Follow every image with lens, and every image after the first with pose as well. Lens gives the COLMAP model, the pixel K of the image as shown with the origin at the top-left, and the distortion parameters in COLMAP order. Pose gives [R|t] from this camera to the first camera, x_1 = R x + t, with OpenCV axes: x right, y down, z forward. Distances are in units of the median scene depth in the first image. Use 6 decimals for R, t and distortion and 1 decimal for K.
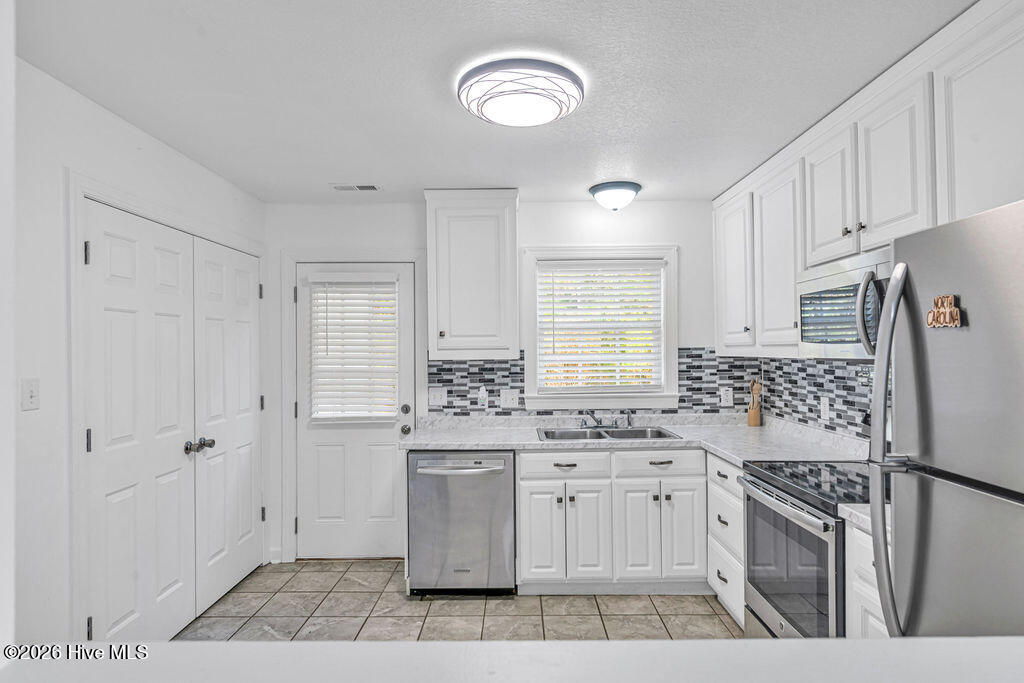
lens RADIAL K [[469.1, 0, 515.1], [0, 469.1, 343.8], [0, 0, 1]] dist [0.014677, -0.000312]
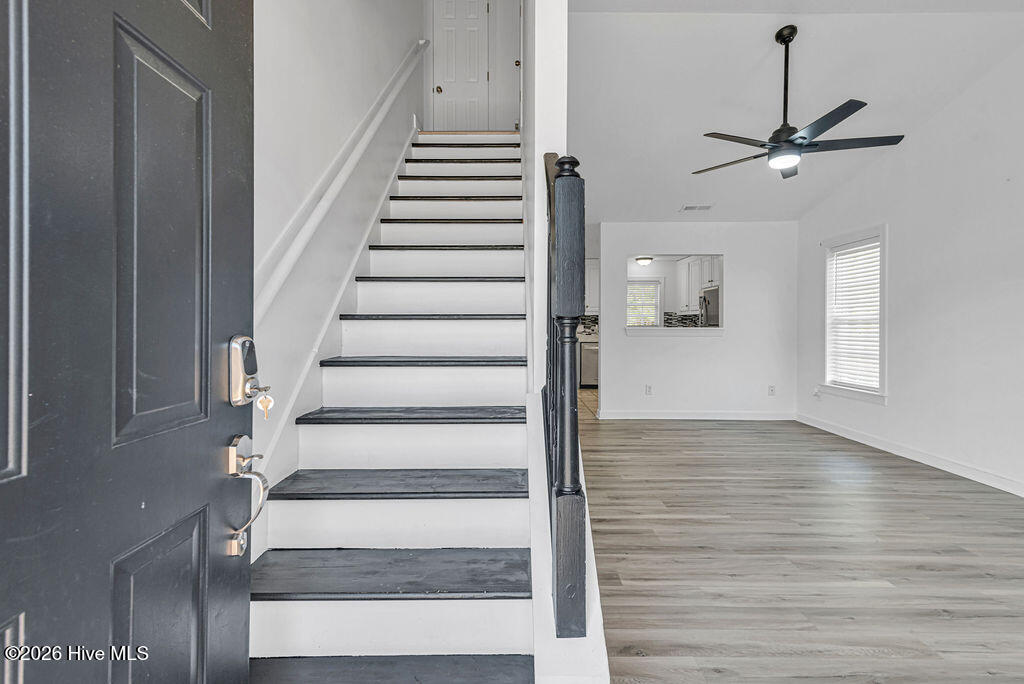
lens RADIAL K [[469.5, 0, 511.0], [0, 469.5, 327.3], [0, 0, 1]] dist [0.012498, -0.000492]
pose [[0.999945, 0.010465, -0.000294, -0.597430], [-0.010461, 0.999880, 0.011413, 0.078789], [0.000414, -0.011409, 0.999935, -1.904564]]
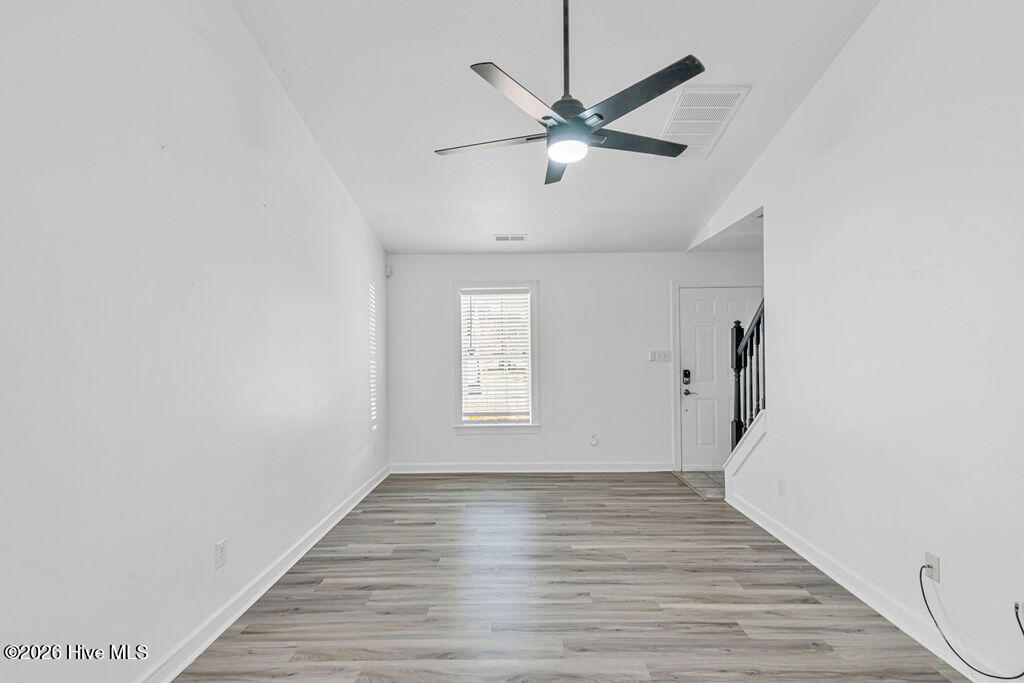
lens RADIAL K [[469.1, 0, 515.1], [0, 469.1, 343.8], [0, 0, 1]] dist [0.014677, -0.000312]
pose [[-0.999903, 0.013695, 0.002419, 0.046465], [0.013643, 0.999700, -0.020320, 0.026242], [-0.002696, -0.020285, -0.999791, -0.242884]]
